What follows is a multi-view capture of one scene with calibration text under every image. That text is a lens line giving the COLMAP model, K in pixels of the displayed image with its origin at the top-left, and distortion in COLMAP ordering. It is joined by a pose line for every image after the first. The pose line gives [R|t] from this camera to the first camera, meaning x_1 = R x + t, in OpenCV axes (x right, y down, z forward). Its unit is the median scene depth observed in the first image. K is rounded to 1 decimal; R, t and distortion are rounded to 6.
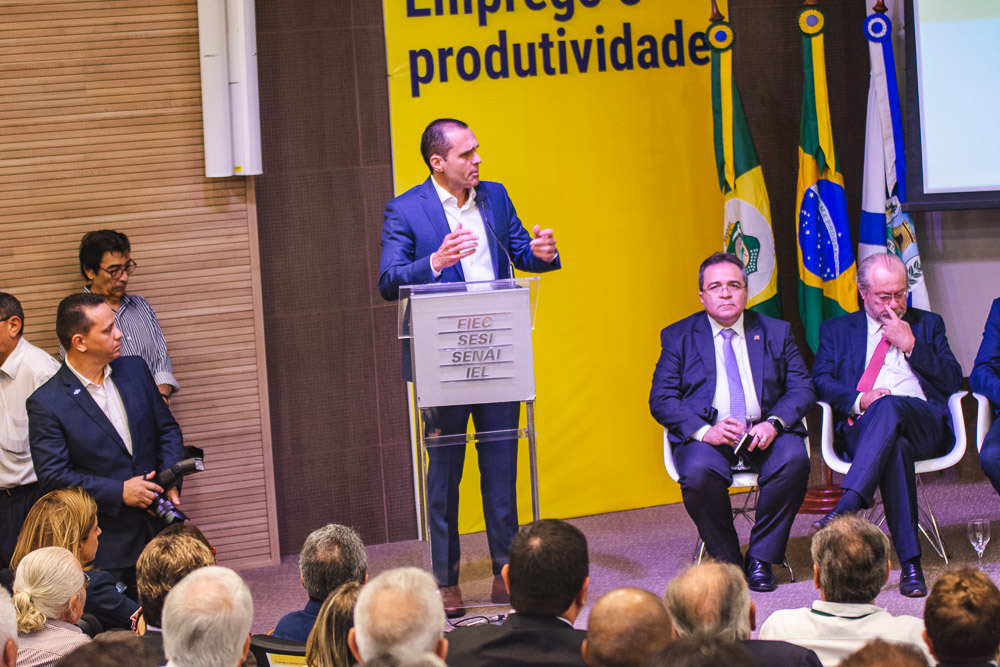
lens RADIAL K [[3058.1, 0, 500.0], [0, 3058.1, 333.5], [0, 0, 1]] dist [-0.275495, 0.052244]
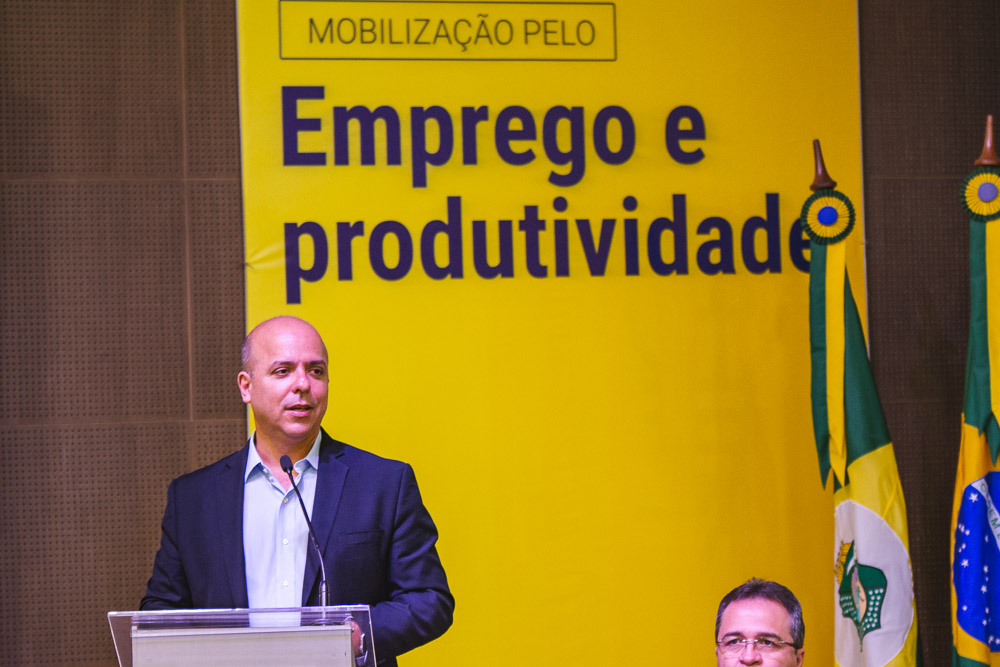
lens RADIAL K [[4114.7, 0, 500.0], [0, 4114.7, 333.5], [0, 0, 1]] dist [0.014303, -0.158940]
pose [[0.995311, 0.033410, -0.090776, 0.082247], [-0.042353, 0.994241, -0.098446, 0.003494], [0.086964, 0.101829, 0.990993, 0.227342]]
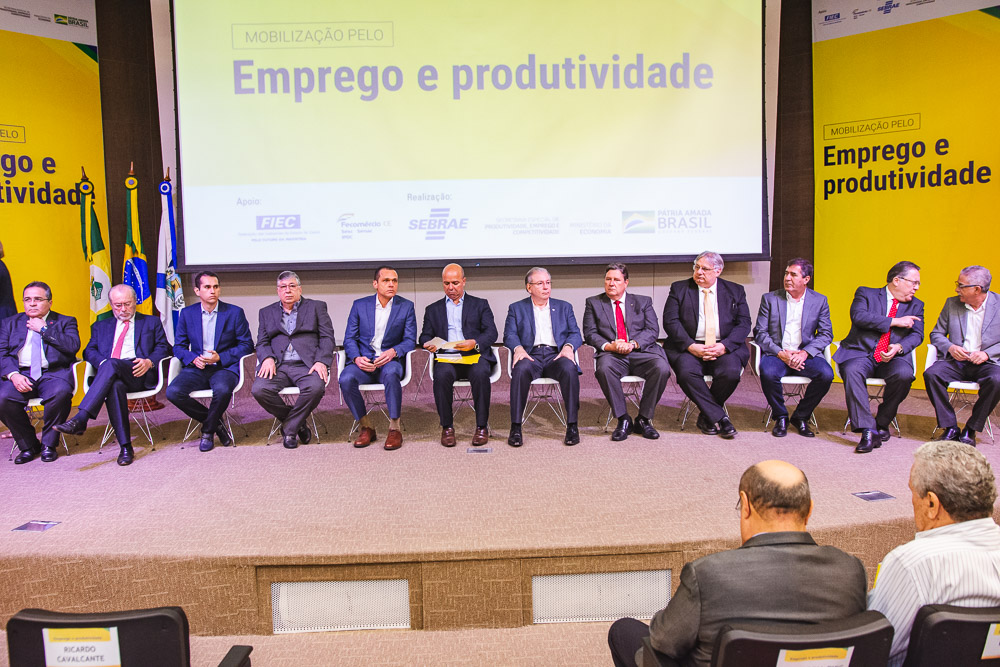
lens RADIAL K [[808.9, 0, 500.0], [0, 808.9, 333.5], [0, 0, 1]] dist [-0.079297, 0.074473]
pose [[0.943181, 0.015829, 0.331904, 0.162263], [-0.012964, 0.999857, -0.010845, 0.006115], [-0.332028, 0.005926, 0.943251, 0.384580]]
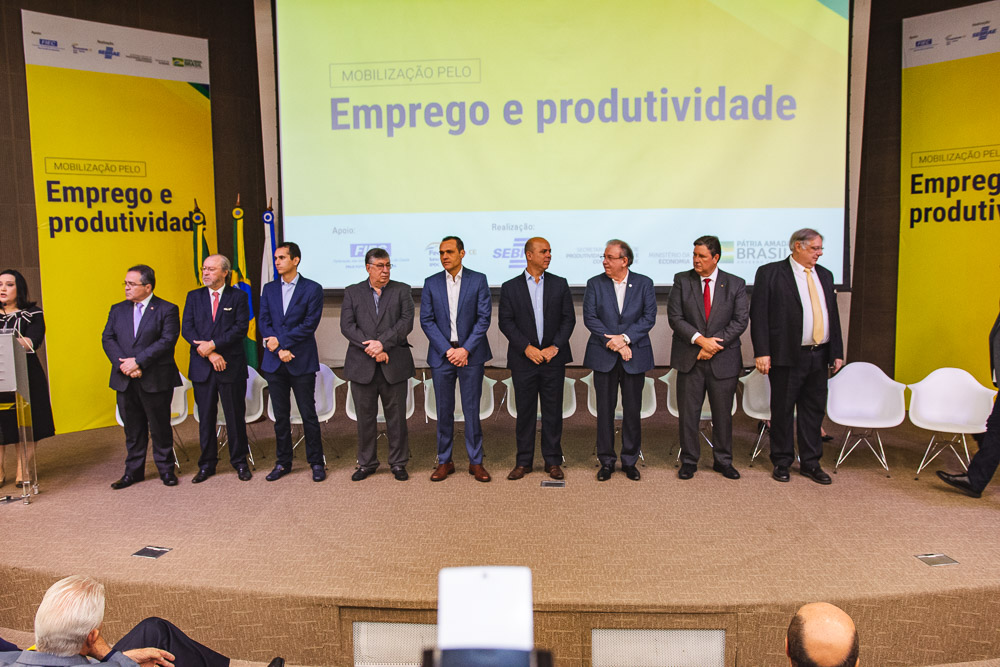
lens RADIAL K [[791.2, 0, 500.0], [0, 791.2, 333.5], [0, 0, 1]] dist [-0.088243, 0.078770]
pose [[0.974660, 0.026715, 0.222089, 0.166507], [-0.031018, 0.999392, 0.015911, -0.026712], [-0.221529, -0.022396, 0.974896, 0.371813]]
